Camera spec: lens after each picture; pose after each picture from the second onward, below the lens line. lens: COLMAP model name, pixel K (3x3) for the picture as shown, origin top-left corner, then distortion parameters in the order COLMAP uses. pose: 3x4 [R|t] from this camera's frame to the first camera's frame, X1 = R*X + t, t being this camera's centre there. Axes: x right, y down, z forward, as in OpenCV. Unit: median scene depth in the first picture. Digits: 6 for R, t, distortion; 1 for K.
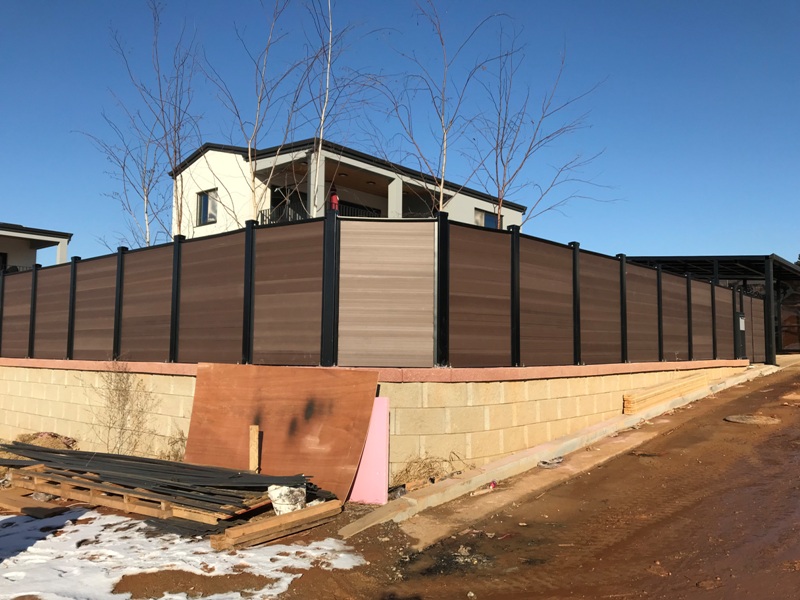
lens RADIAL K [[651.0, 0, 400.0], [0, 651.0, 300.0], [0, 0, 1]] dist [0.097493, -0.122998]
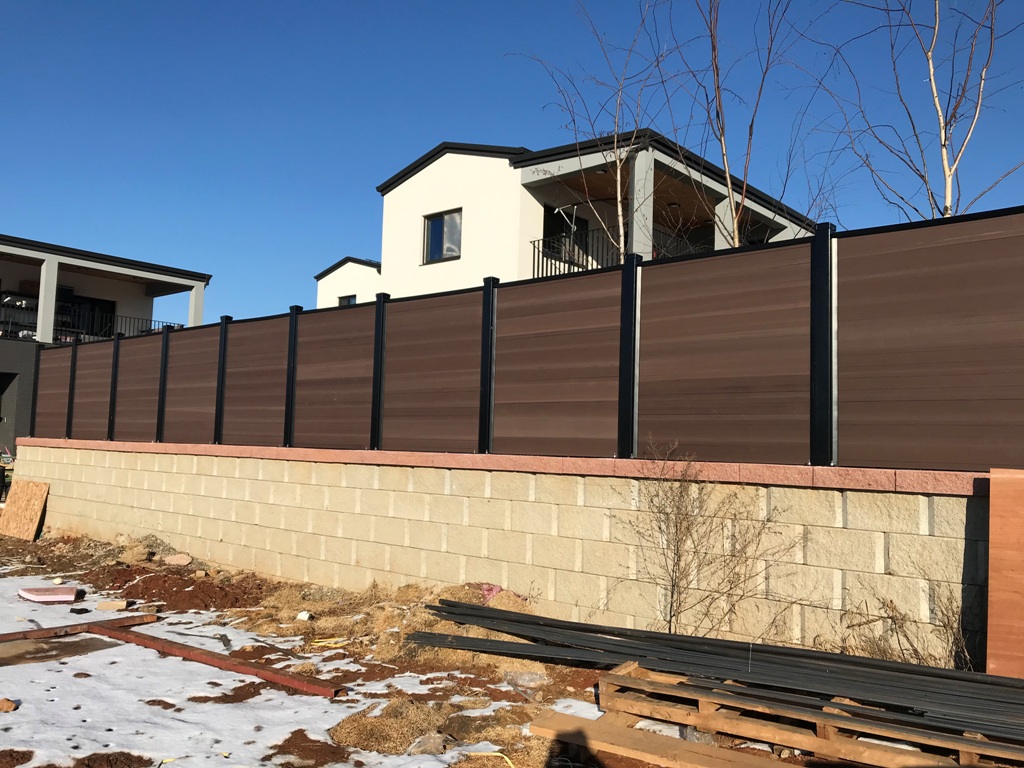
lens RADIAL K [[833.3, 0, 512.0], [0, 833.3, 384.0], [0, 0, 1]] dist [0.097493, -0.122998]
pose [[0.999713, 0.023877, 0.002025, -0.249698], [-0.023872, 0.999713, -0.002205, 0.015739], [-0.002077, 0.002156, 0.999996, 0.140920]]
